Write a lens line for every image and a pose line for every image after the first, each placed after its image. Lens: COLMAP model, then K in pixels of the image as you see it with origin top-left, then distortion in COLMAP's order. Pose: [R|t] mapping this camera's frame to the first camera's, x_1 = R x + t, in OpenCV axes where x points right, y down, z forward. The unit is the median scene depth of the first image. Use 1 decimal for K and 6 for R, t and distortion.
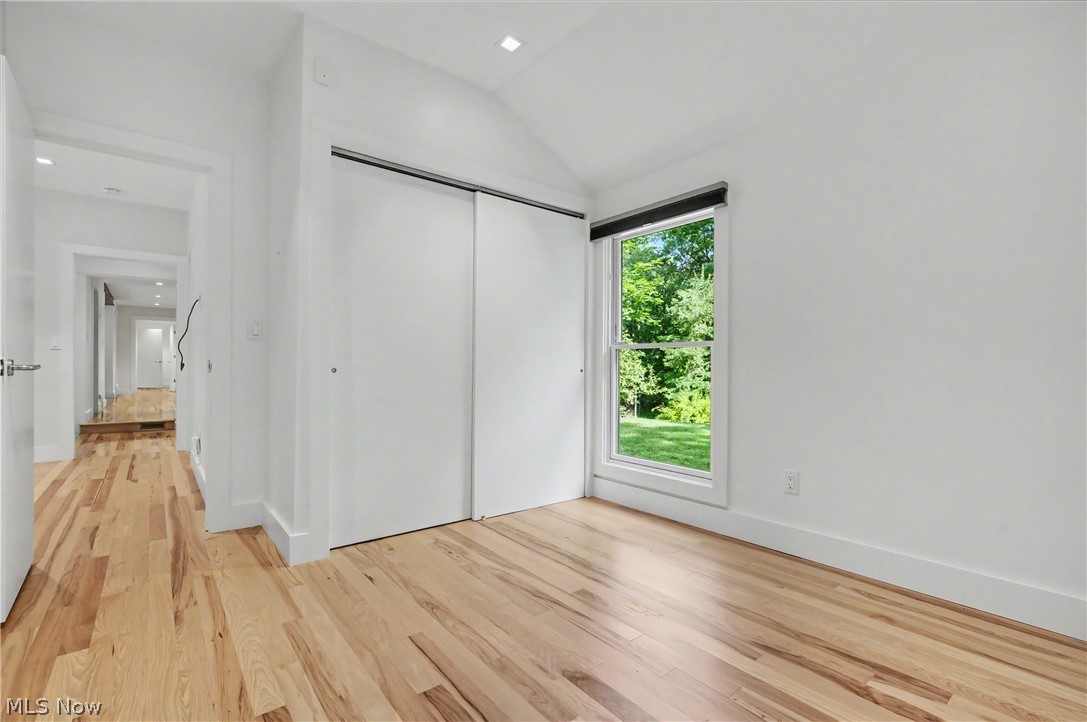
lens RADIAL K [[496.7, 0, 545.7], [0, 496.7, 365.7], [0, 0, 1]] dist [-0.004506, 0.000083]
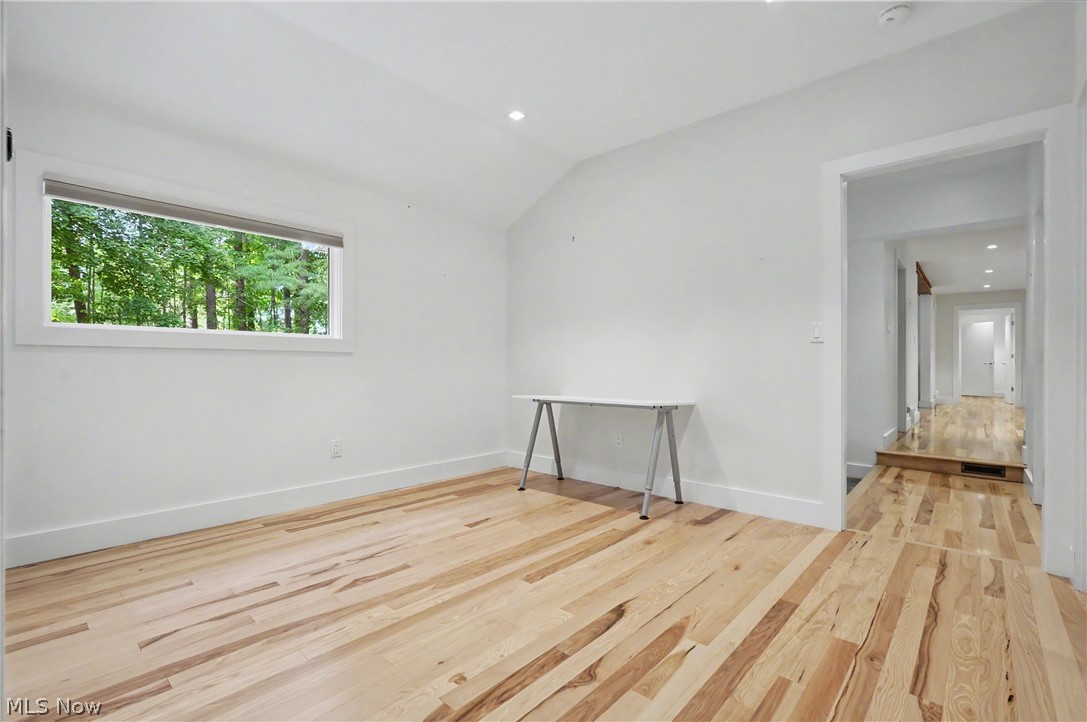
lens RADIAL K [[496.7, 0, 540.9], [0, 496.7, 362.4], [0, 0, 1]] dist [-0.004506, 0.000083]
pose [[0.173178, -0.005695, -0.984874, -0.274249], [-0.005896, 0.999959, -0.006819, -0.001227], [0.984873, 0.006987, 0.173137, 0.341895]]
